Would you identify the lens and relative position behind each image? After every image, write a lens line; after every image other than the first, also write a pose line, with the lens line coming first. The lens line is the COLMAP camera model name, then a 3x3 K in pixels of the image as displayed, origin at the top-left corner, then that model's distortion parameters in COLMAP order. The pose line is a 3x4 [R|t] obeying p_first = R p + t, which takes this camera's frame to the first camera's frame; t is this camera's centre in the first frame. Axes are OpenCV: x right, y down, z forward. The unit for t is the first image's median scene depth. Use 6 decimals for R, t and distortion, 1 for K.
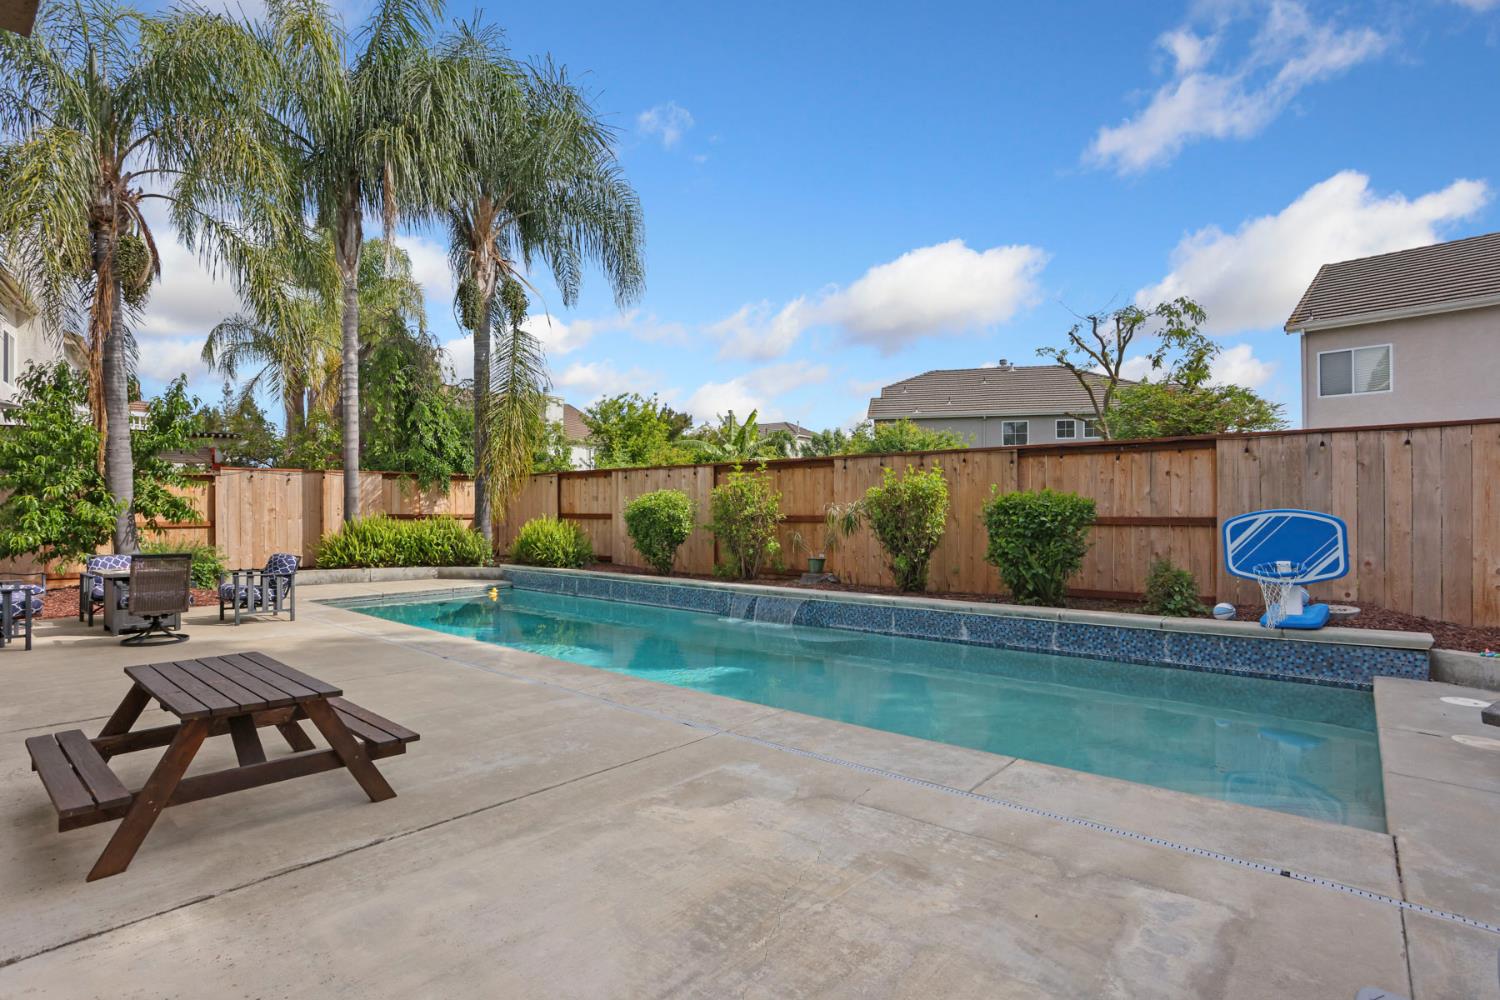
lens RADIAL K [[737.9, 0, 740.7], [0, 737.9, 505.6], [0, 0, 1]] dist [-0.072830, 0.030326]
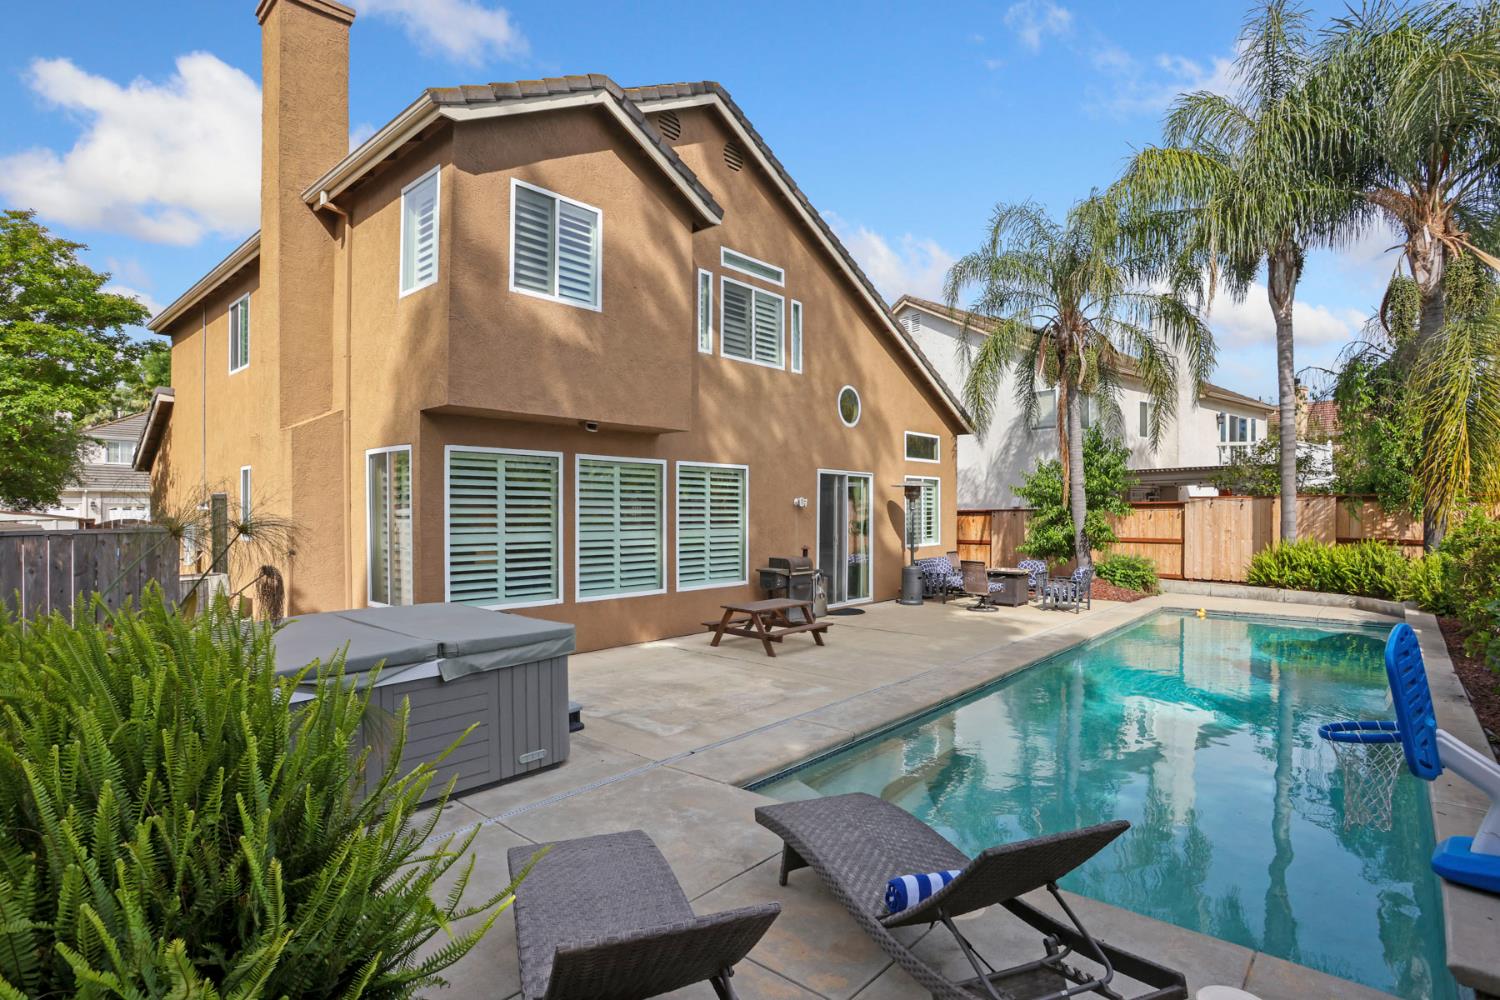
lens RADIAL K [[748.2, 0, 747.7], [0, 748.2, 513.6], [0, 0, 1]] dist [-0.072886, 0.030289]
pose [[-0.006664, 0.008019, -0.999946, 0.573192], [0.003650, 0.999961, 0.007995, -0.036877], [0.999971, -0.003596, -0.006693, 0.233245]]
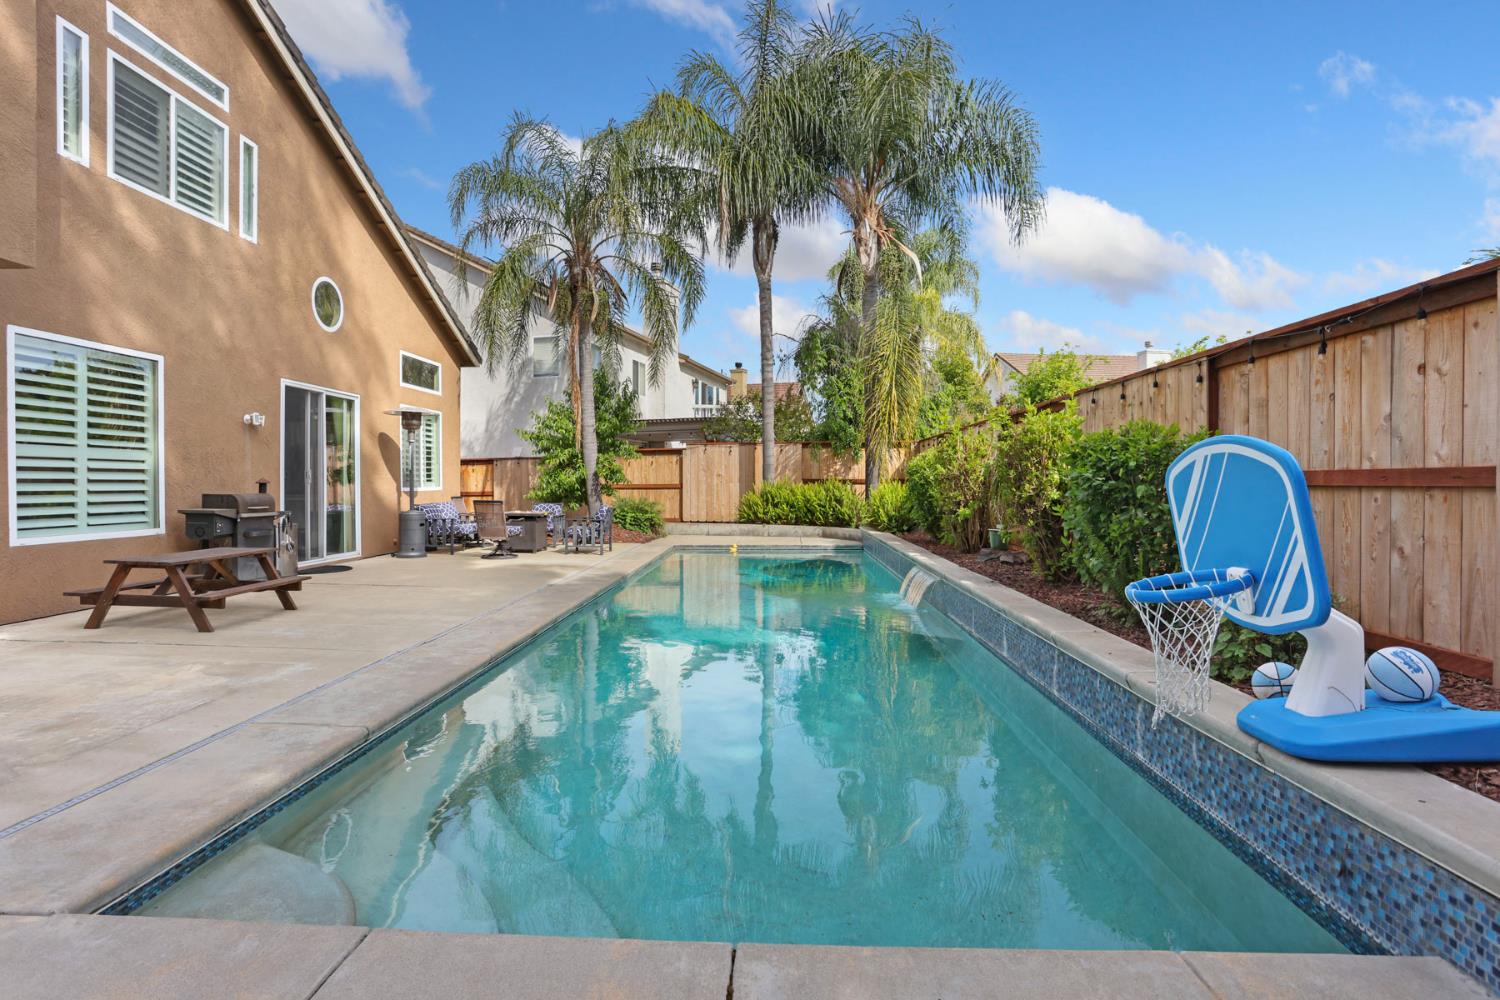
lens RADIAL K [[728.5, 0, 735.4], [0, 728.5, 491.6], [0, 0, 1]] dist [-0.080757, 0.036226]
pose [[0.614241, 0.011204, -0.789039, 0.400884], [0.004530, 0.999833, 0.017724, 0.012374], [0.789105, -0.014461, 0.614088, 0.243628]]
